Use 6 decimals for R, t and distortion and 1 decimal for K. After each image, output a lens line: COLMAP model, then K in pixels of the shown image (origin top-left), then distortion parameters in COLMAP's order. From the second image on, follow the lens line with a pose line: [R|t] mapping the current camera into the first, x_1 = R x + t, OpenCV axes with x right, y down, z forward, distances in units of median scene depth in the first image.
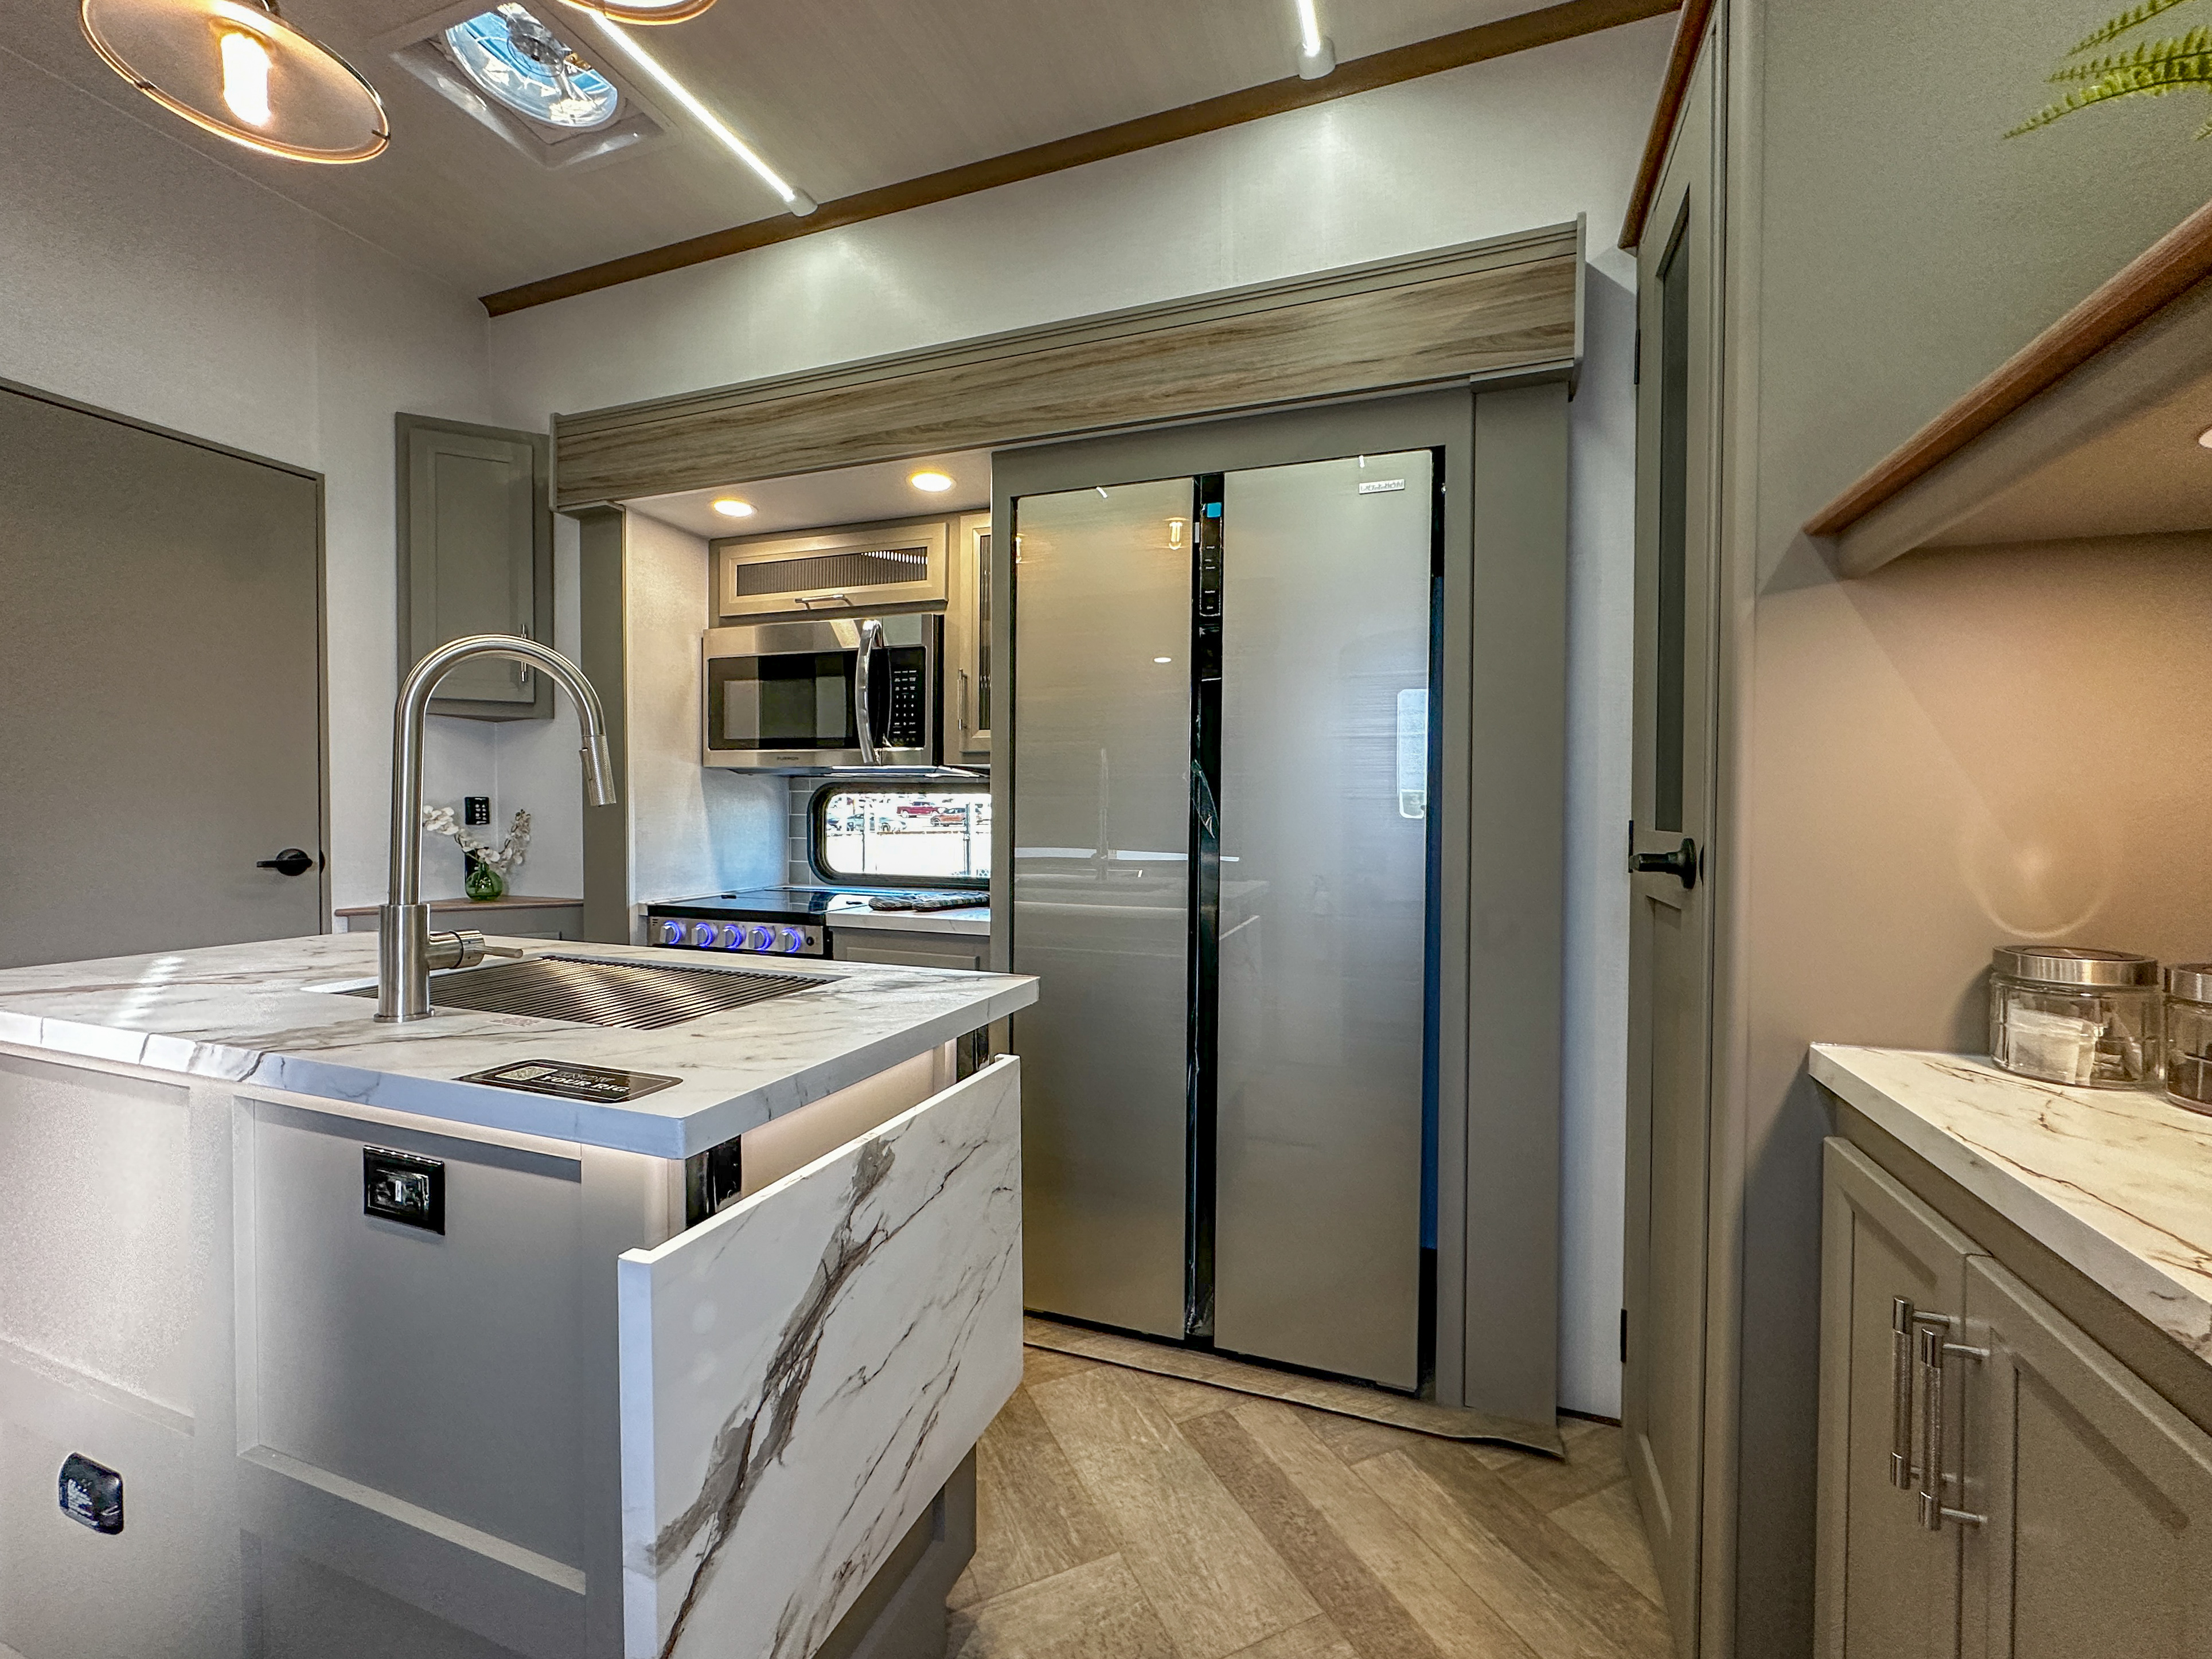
lens RADIAL K [[903.6, 0, 1106.5], [0, 903.6, 833.7], [0, 0, 1]] dist [-0.008682, 0.000643]
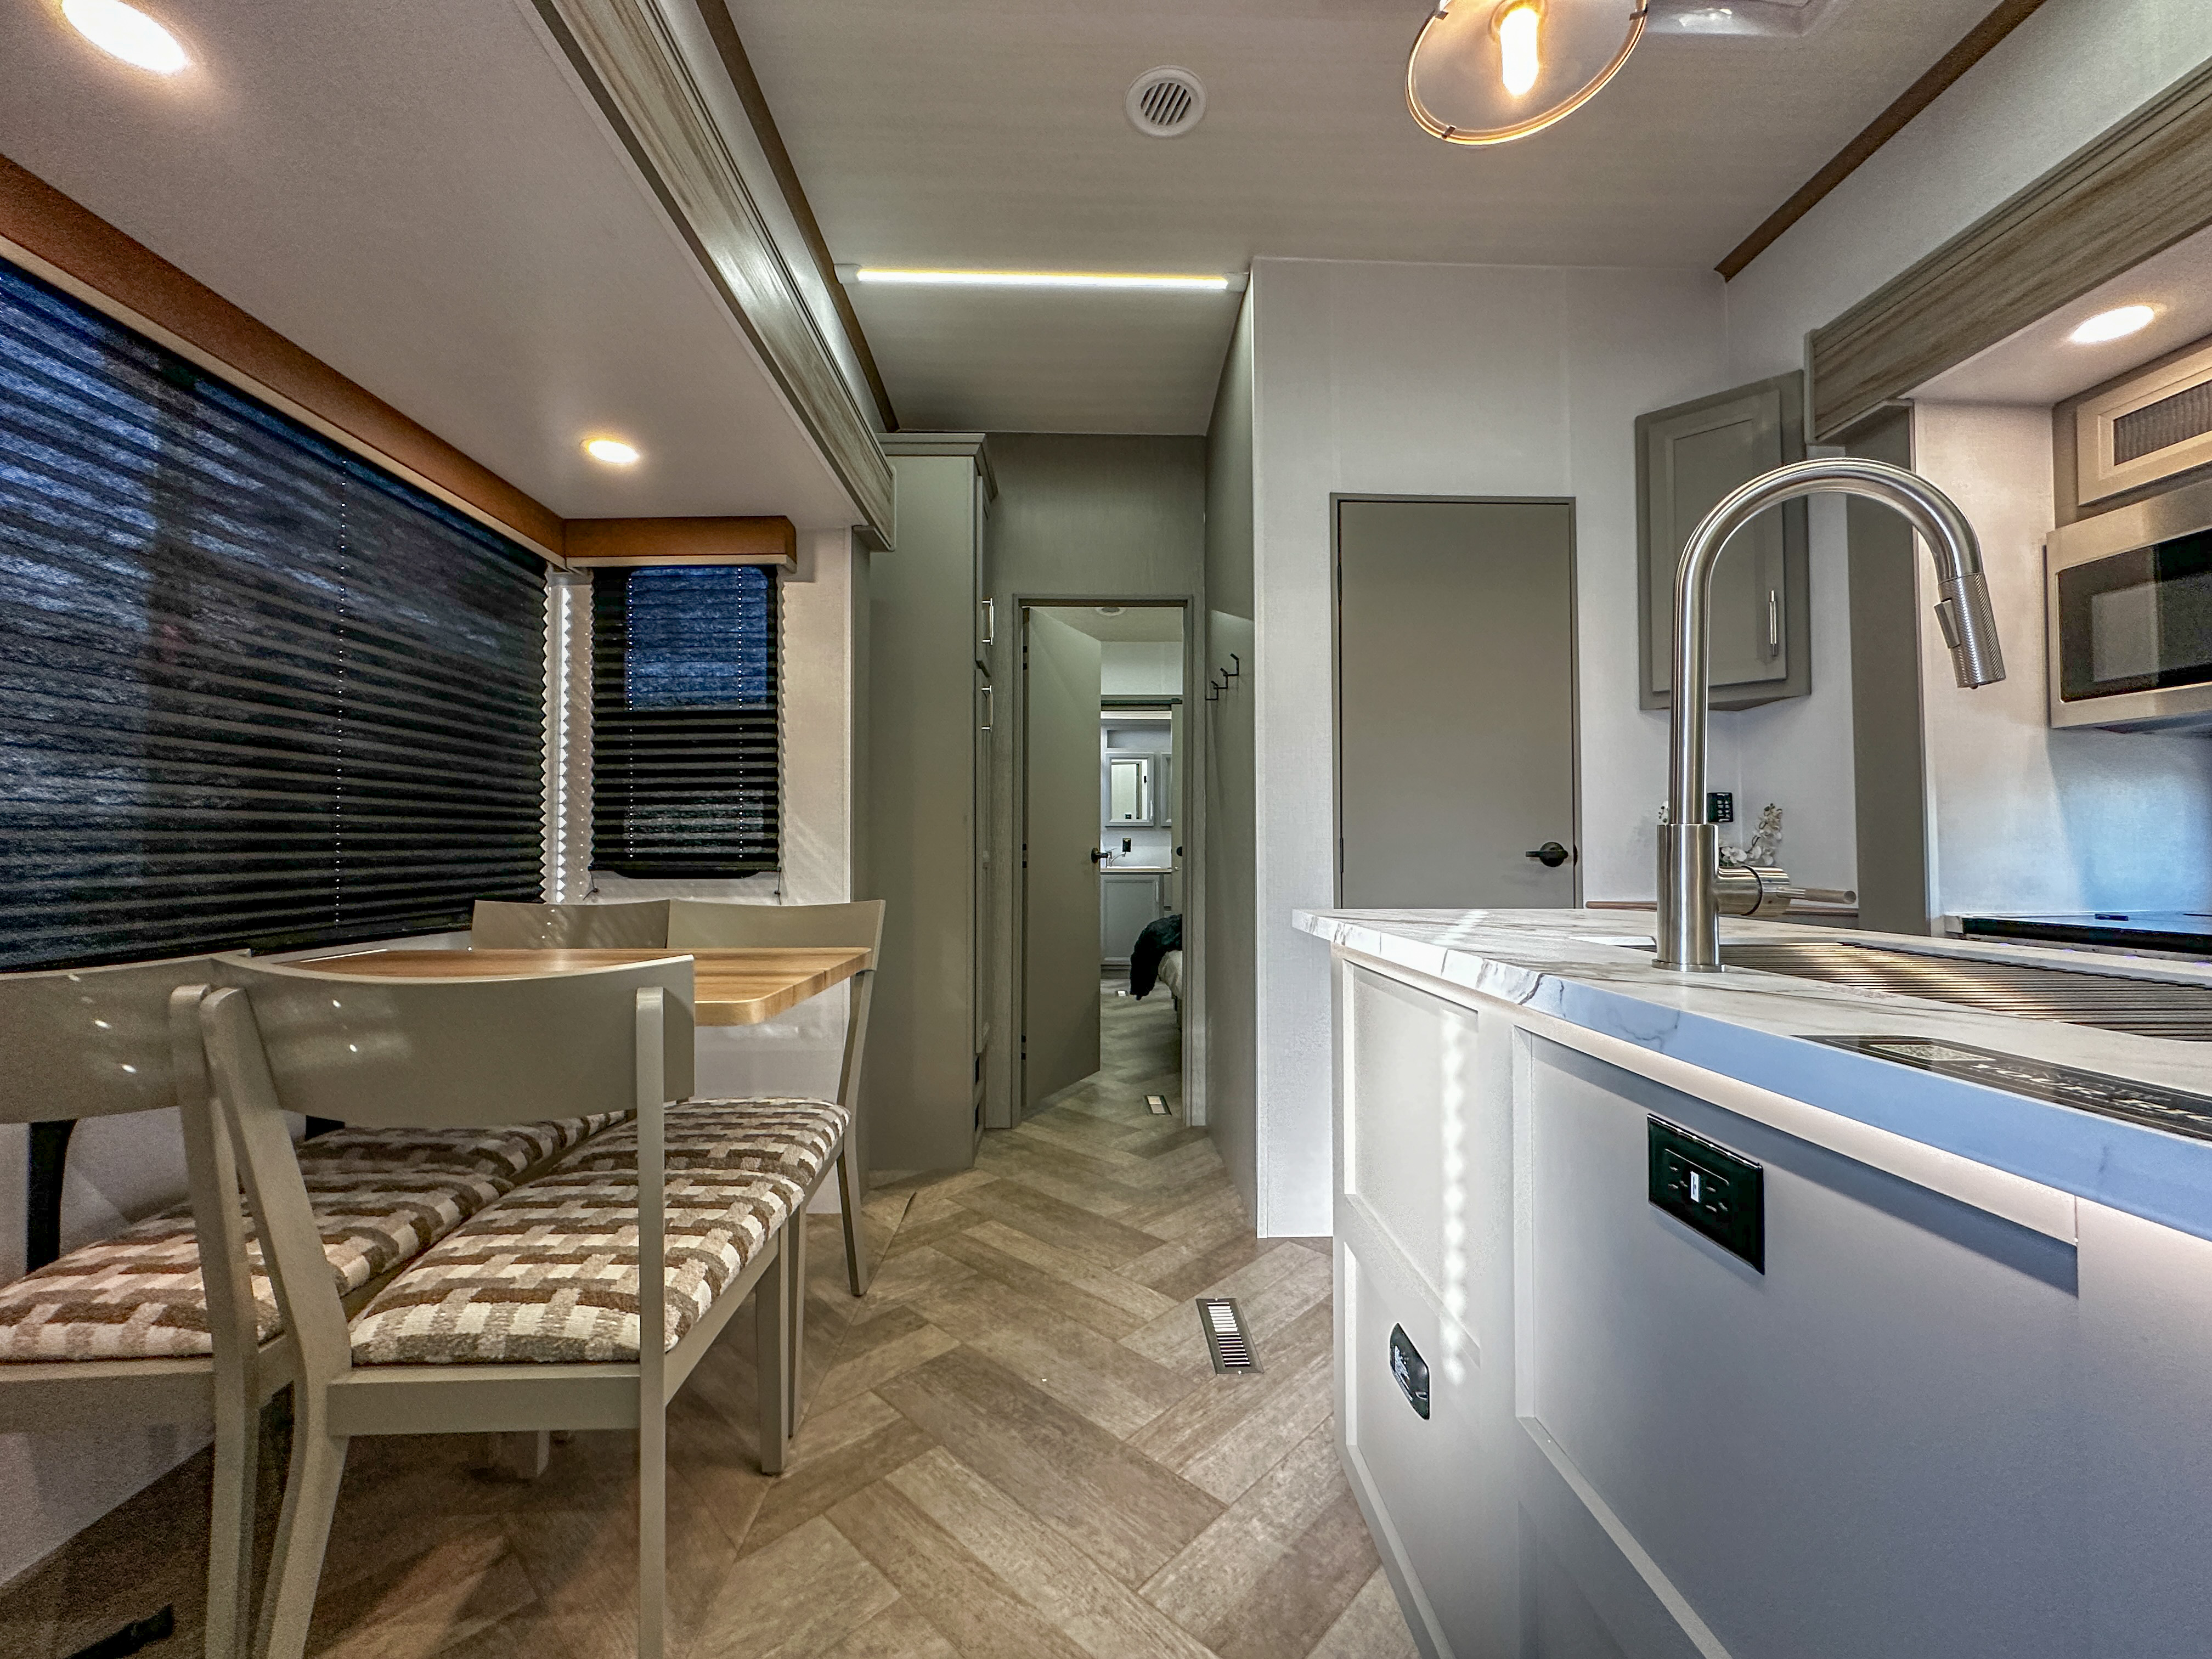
lens RADIAL K [[895.9, 0, 1101.9], [0, 895.9, 829.7], [0, 0, 1]] dist [0.001688, 0.000460]
pose [[0.365764, -0.026025, -0.930344, -0.158785], [-0.015174, 0.999309, -0.033920, 0.079364], [0.930584, 0.026524, 0.365116, 0.156997]]
